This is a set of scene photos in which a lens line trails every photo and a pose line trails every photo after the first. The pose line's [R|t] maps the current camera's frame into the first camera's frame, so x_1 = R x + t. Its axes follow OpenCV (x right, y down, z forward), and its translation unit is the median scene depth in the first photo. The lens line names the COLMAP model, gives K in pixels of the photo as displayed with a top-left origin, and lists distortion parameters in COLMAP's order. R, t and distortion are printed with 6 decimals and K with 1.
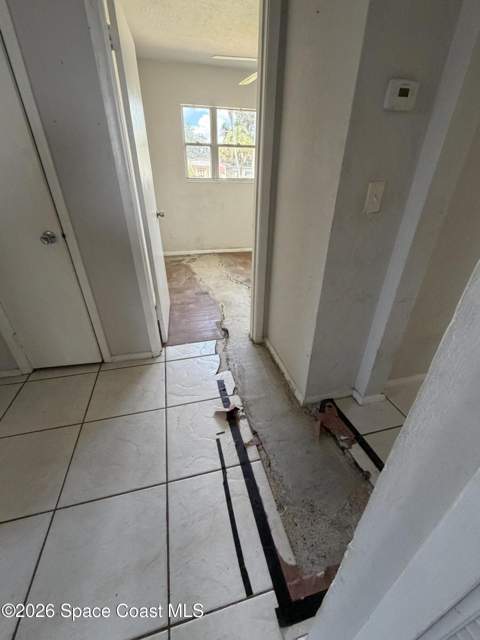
lens RADIAL K [[264.2, 0, 241.4], [0, 264.2, 318.9], [0, 0, 1]] dist [-0.000434, -0.000116]
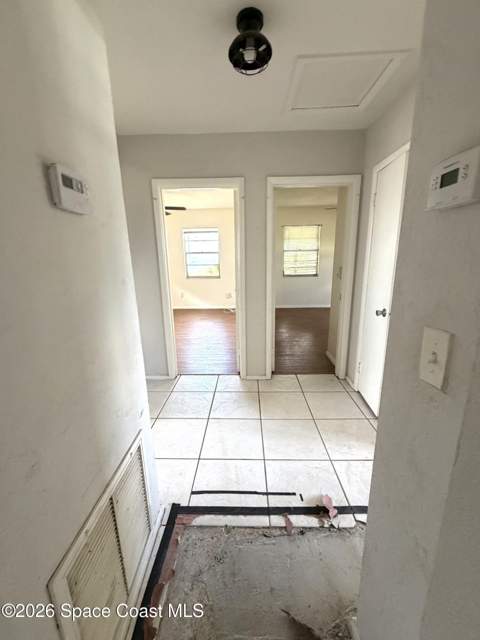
lens RADIAL K [[254.1, 0, 240.6], [0, 254.1, 318.2], [0, 0, 1]] dist [-0.001947, -0.000280]
pose [[-0.275128, 0.217242, -0.936542, 2.777515], [-0.452735, 0.830090, 0.325549, -1.374521], [0.848137, 0.513573, -0.130027, 1.931636]]
